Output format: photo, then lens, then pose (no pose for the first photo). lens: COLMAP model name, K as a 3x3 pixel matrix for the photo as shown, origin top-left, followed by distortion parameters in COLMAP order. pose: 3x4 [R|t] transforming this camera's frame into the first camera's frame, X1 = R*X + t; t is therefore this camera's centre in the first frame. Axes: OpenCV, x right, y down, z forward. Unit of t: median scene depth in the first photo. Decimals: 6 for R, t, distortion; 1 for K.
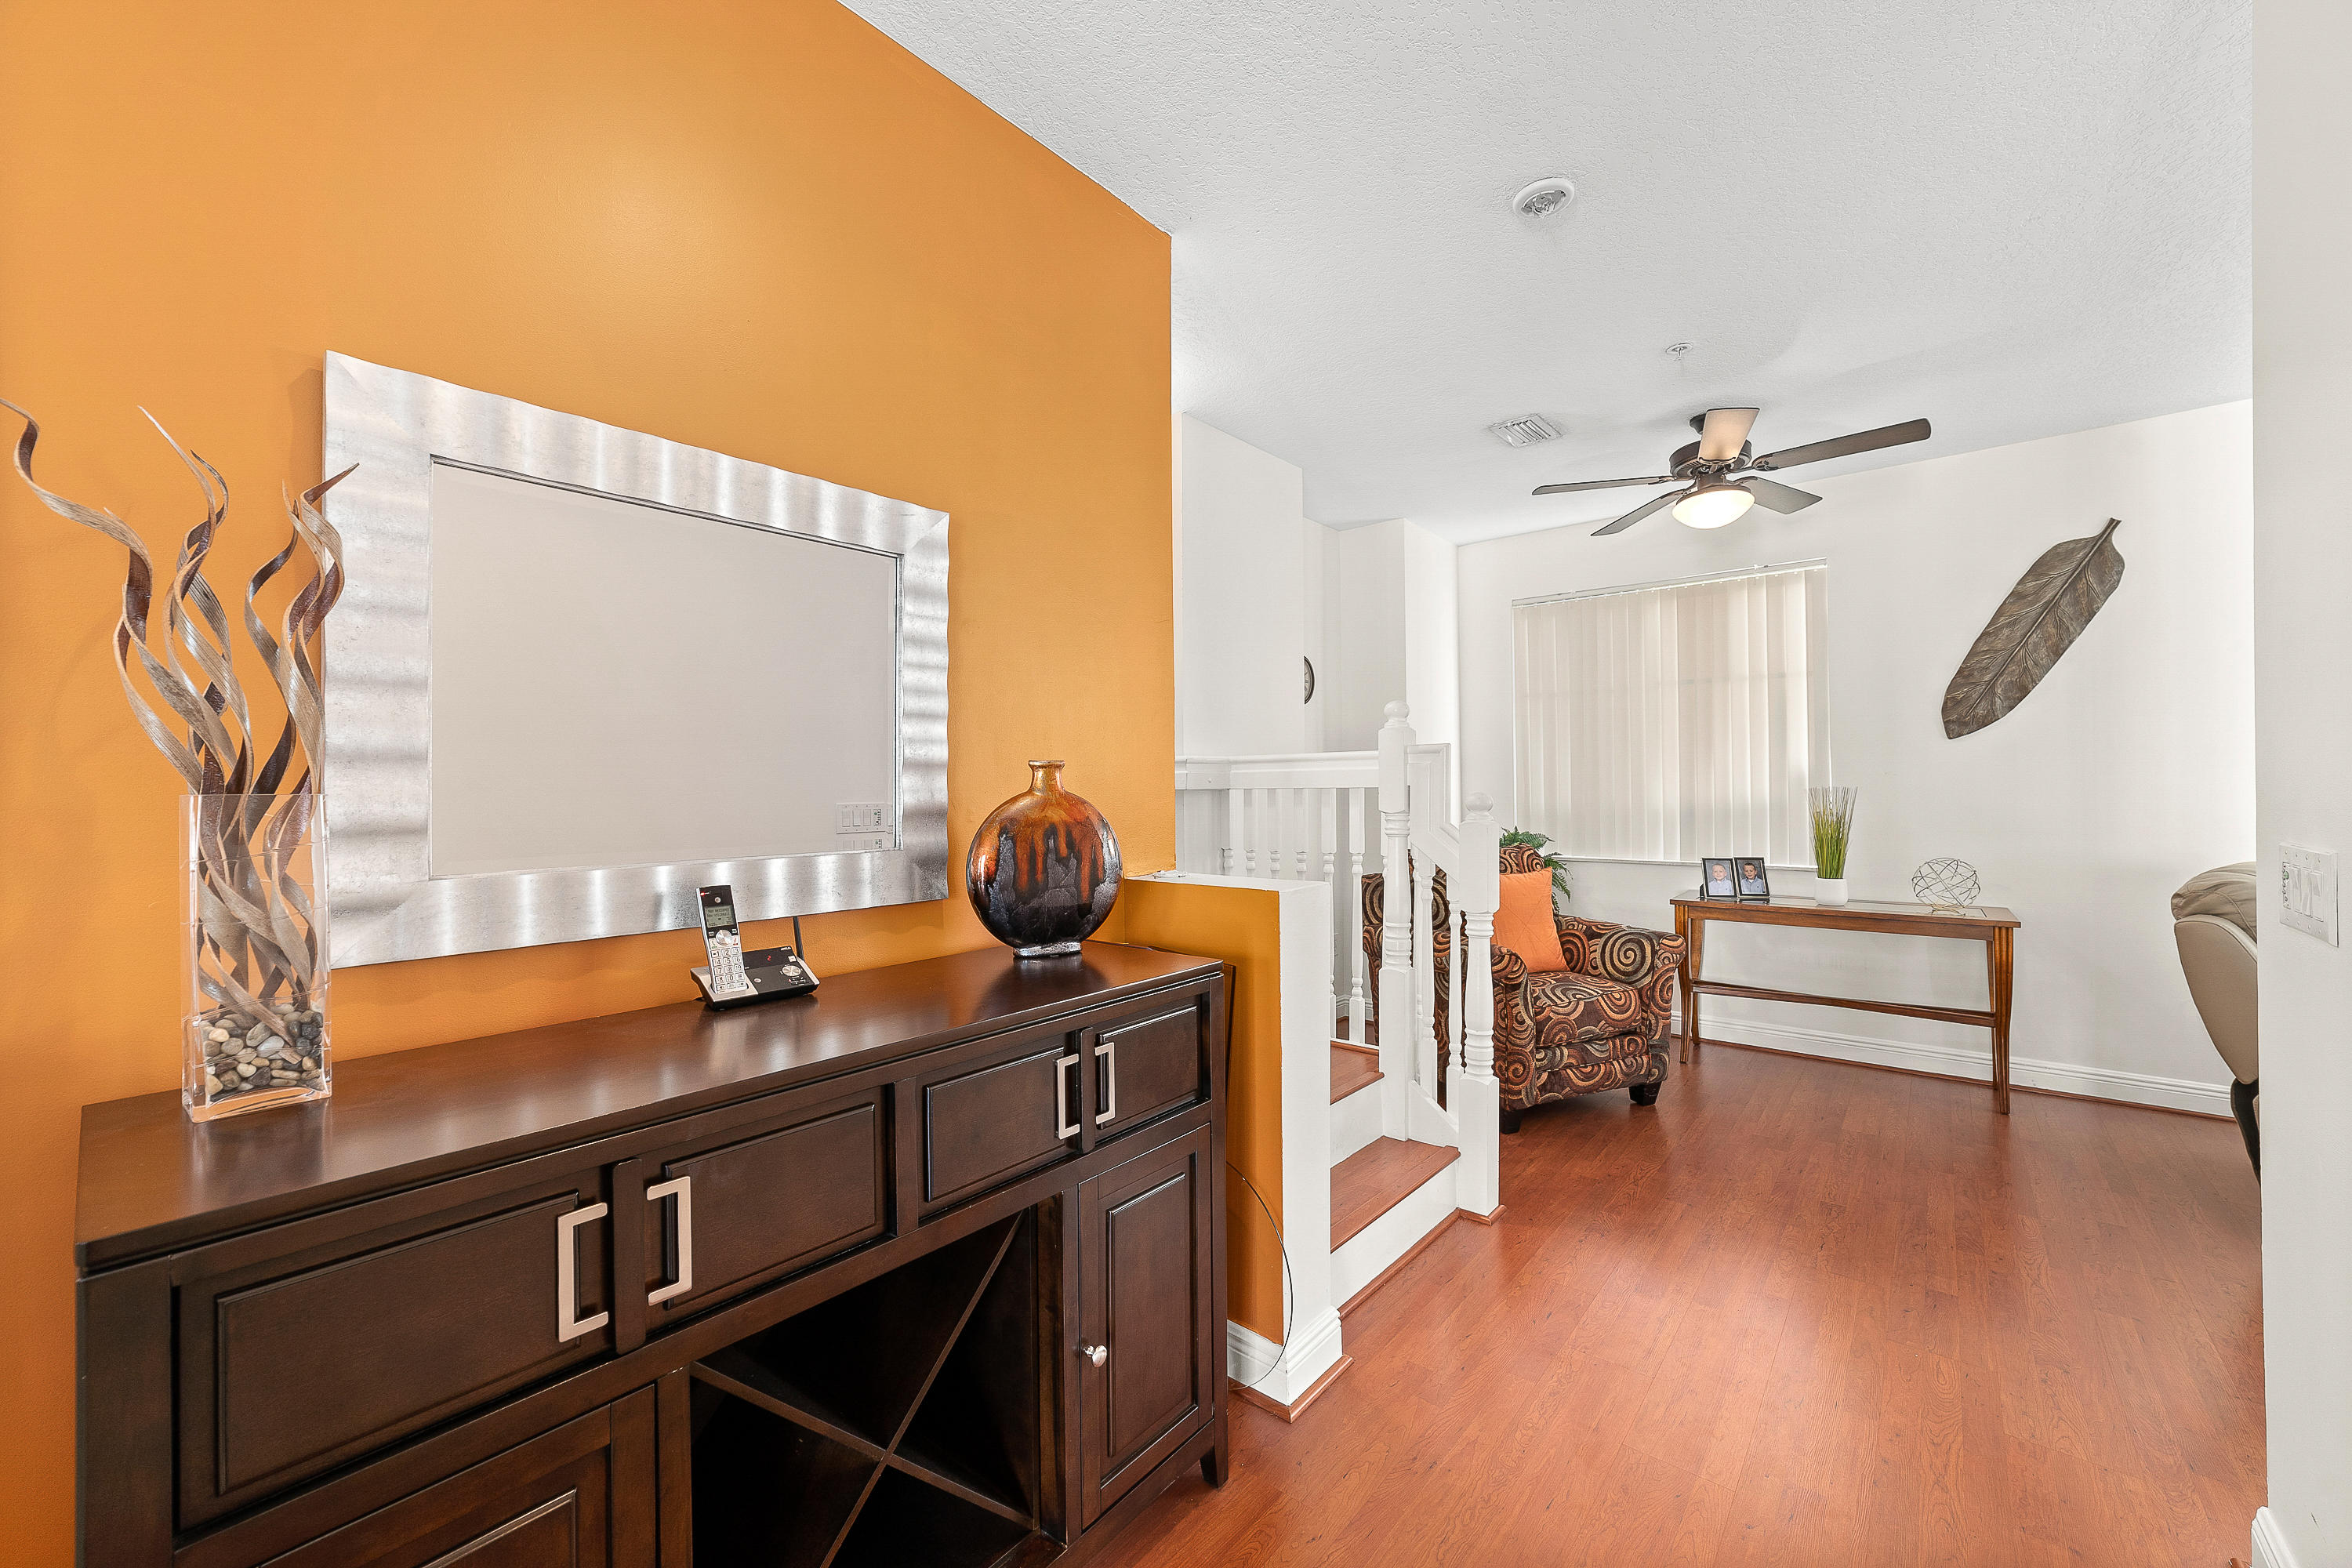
lens RADIAL K [[911.4, 0, 1161.1], [0, 911.4, 778.1], [0, 0, 1]] dist [-0.021462, 0.007461]
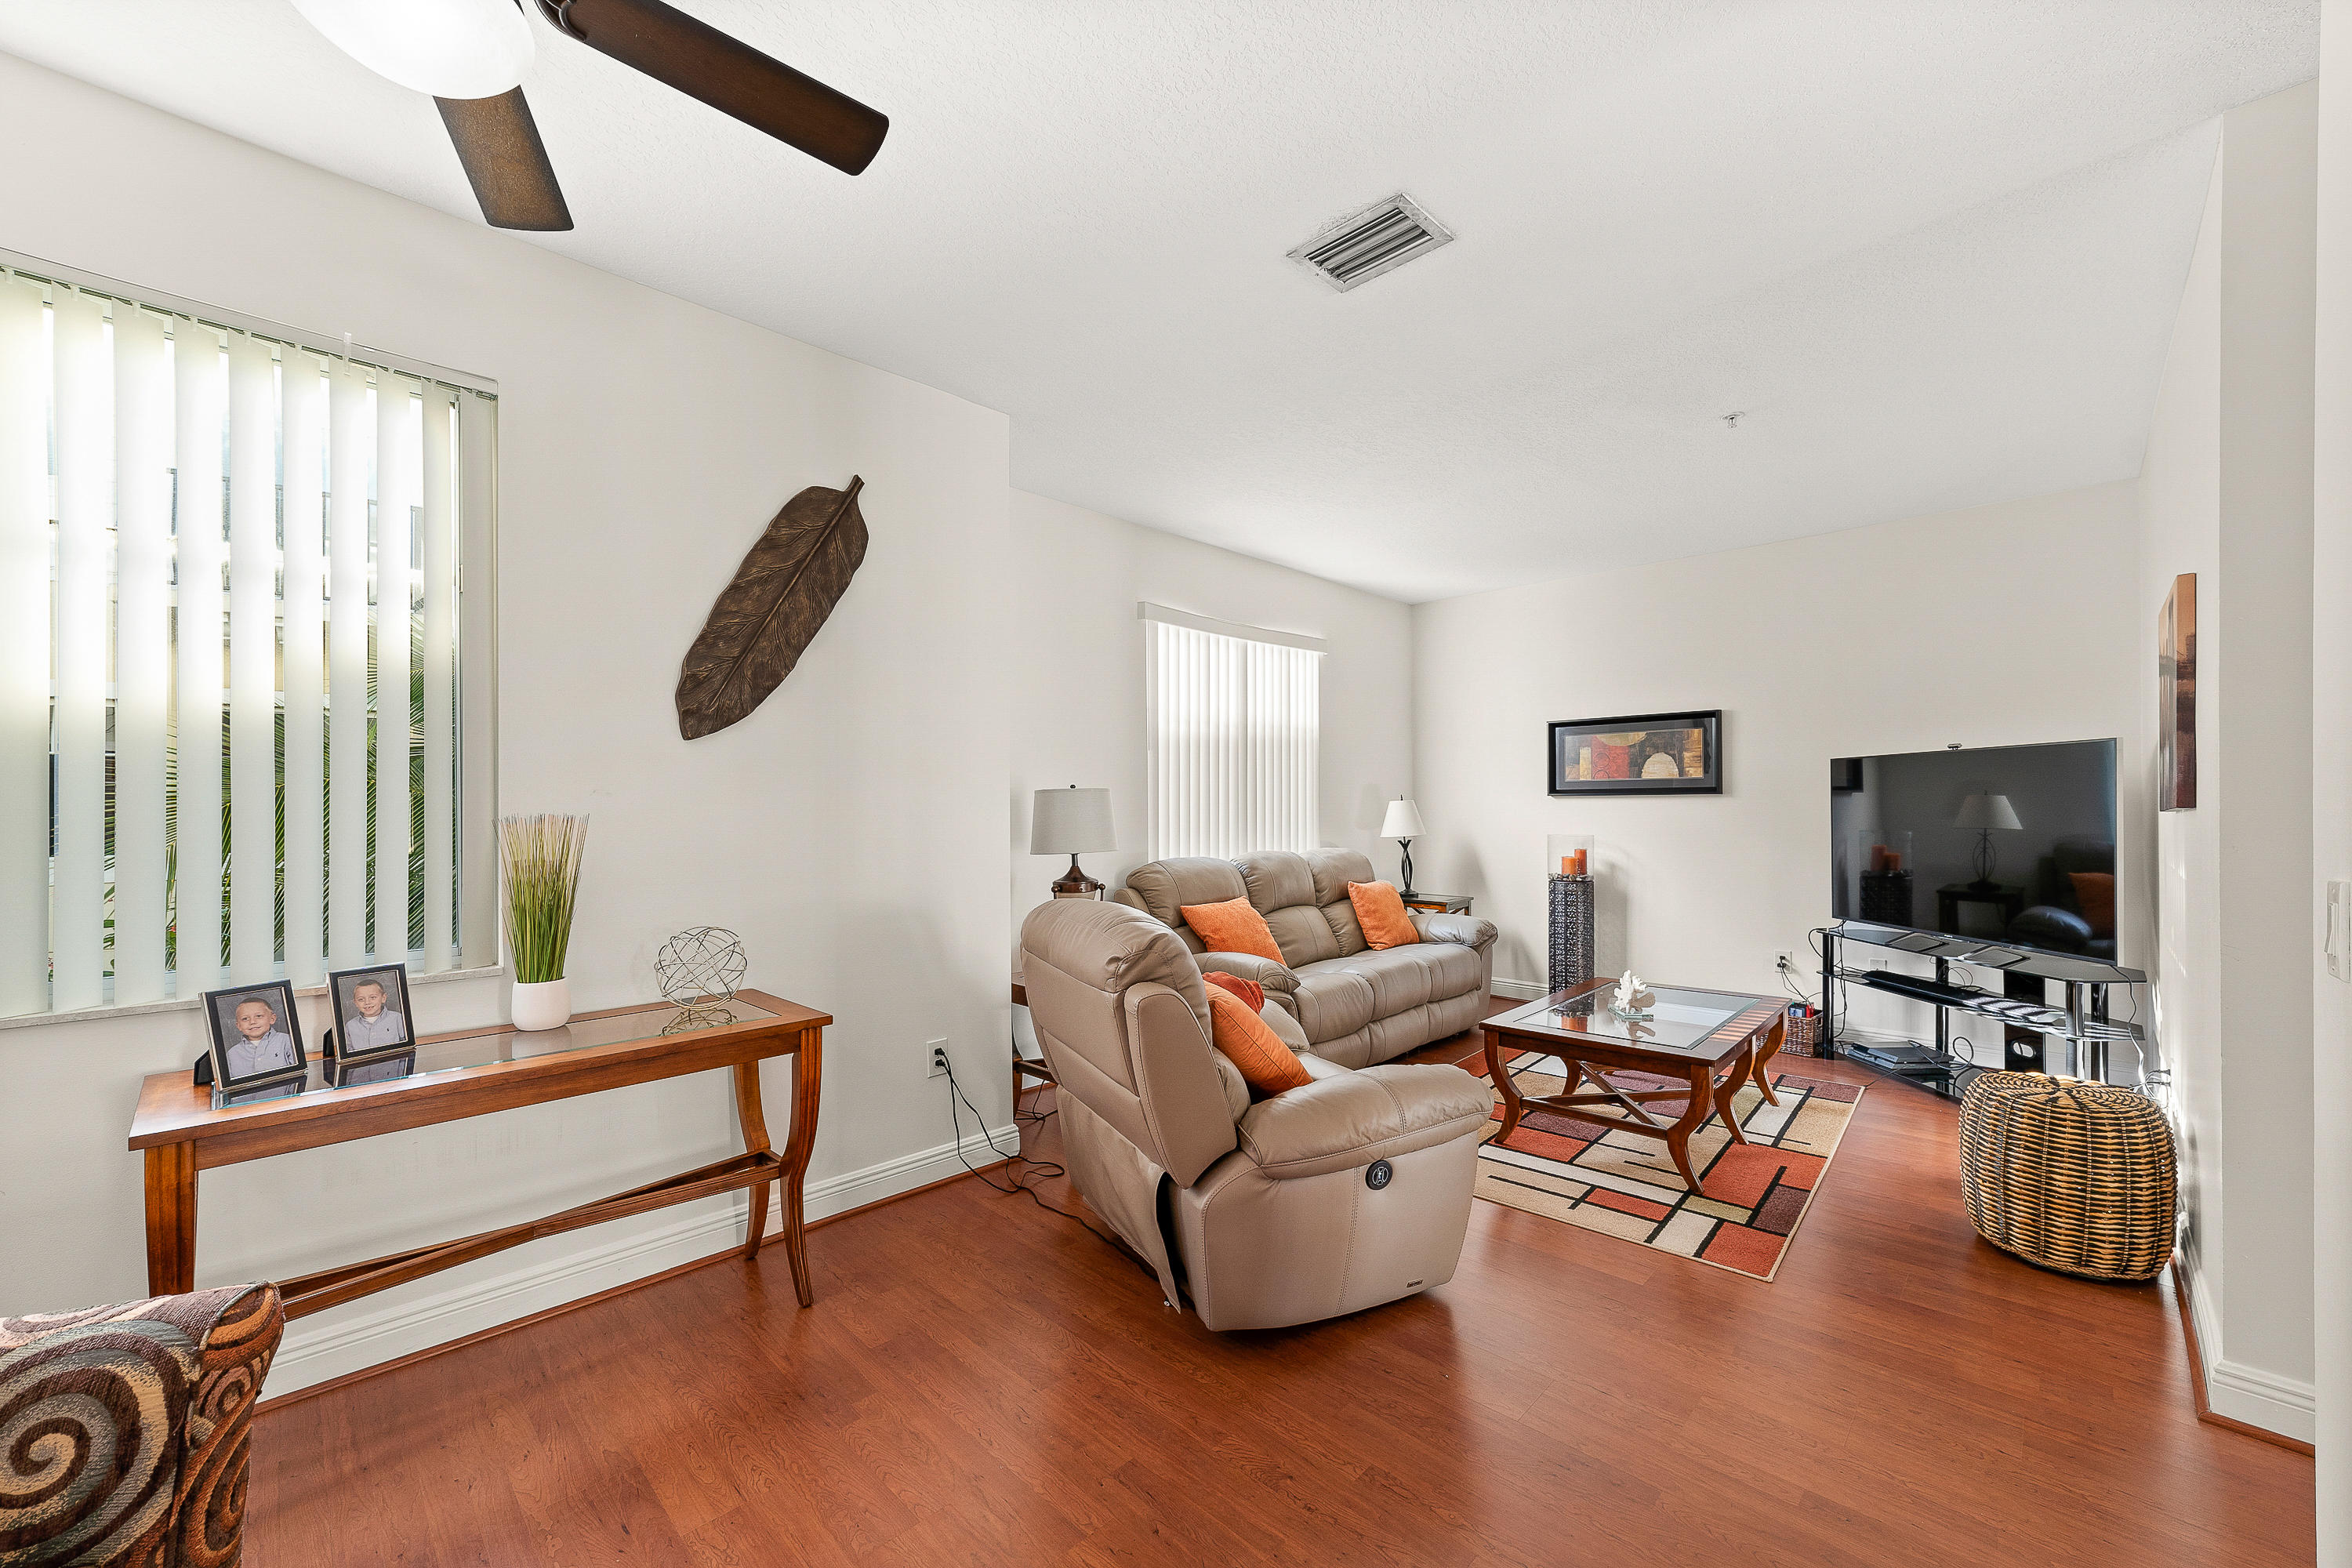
lens RADIAL K [[911.4, 0, 1162.5], [0, 911.4, 801.6], [0, 0, 1]] dist [-0.021462, 0.007461]
pose [[0.066724, 0.013491, 0.997680, 0.281199], [-0.010881, 0.999859, -0.012792, 0.006178], [-0.997712, -0.010002, 0.066861, 0.676293]]
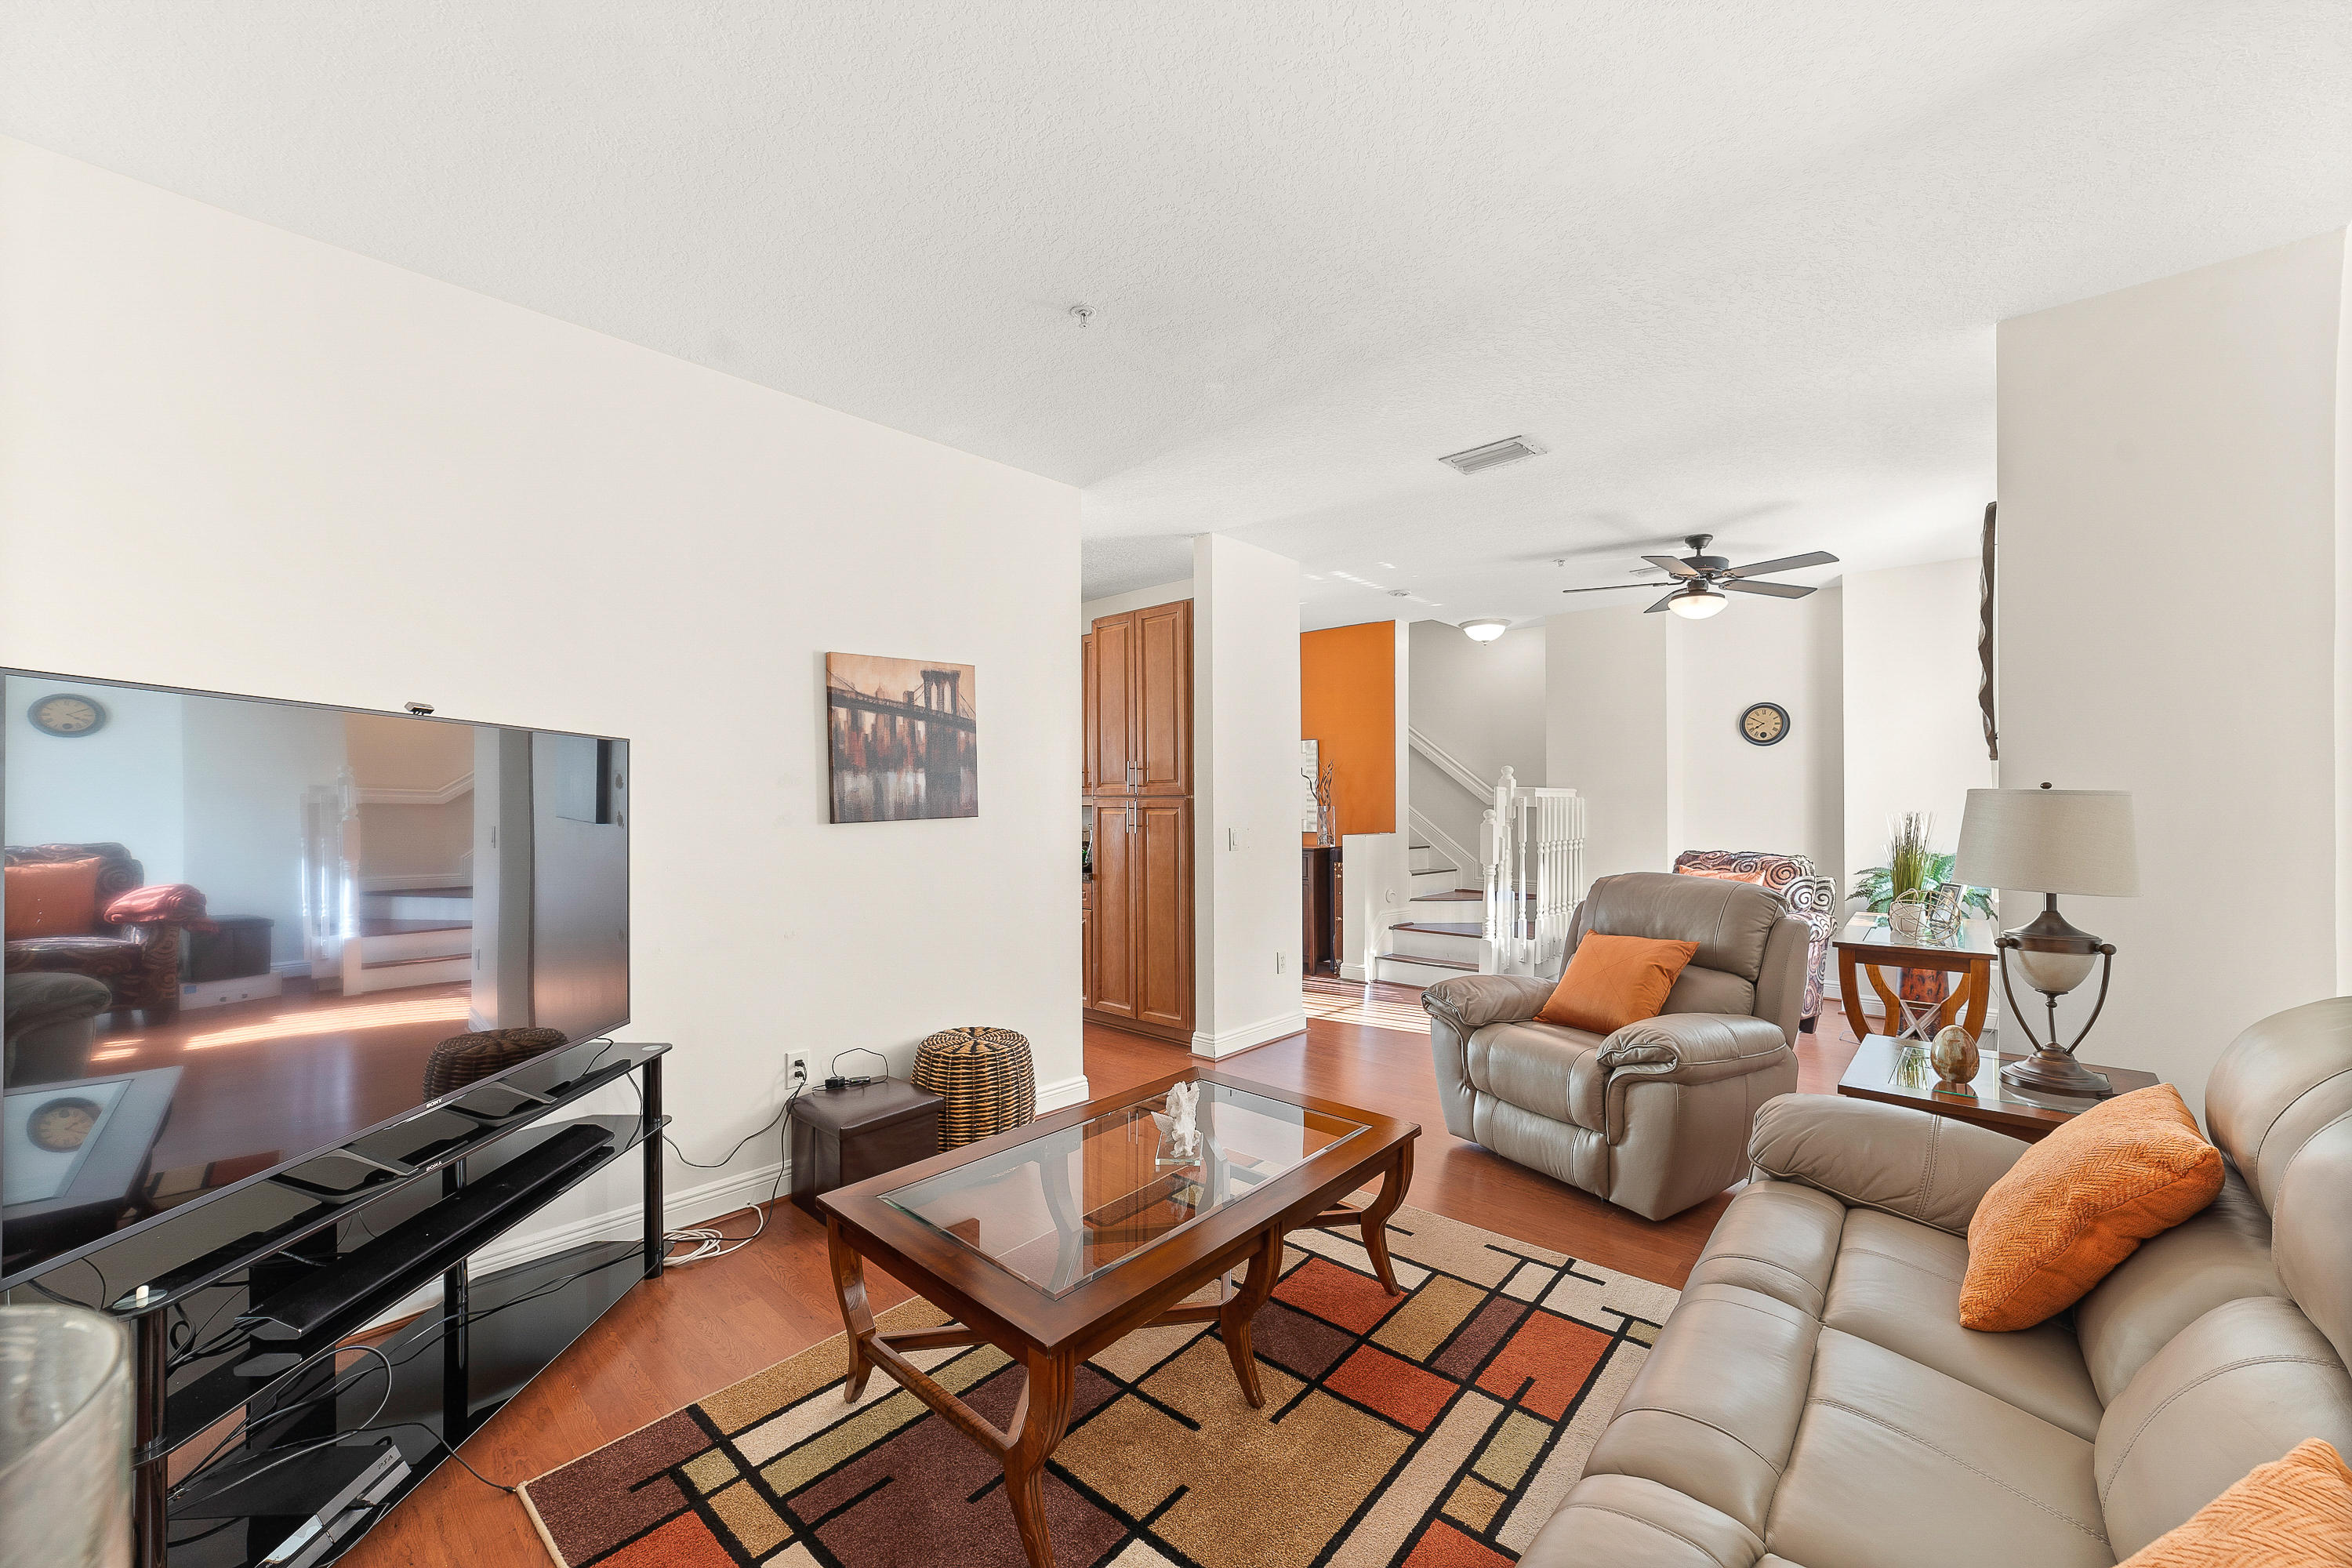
lens RADIAL K [[911.4, 0, 1167.1], [0, 911.4, 788.4], [0, 0, 1]] dist [-0.021462, 0.007461]
pose [[-0.038876, -0.004553, -0.999234, 1.956319], [0.016774, 0.999846, -0.005209, -0.028279], [0.999103, -0.016964, -0.038794, 0.244354]]
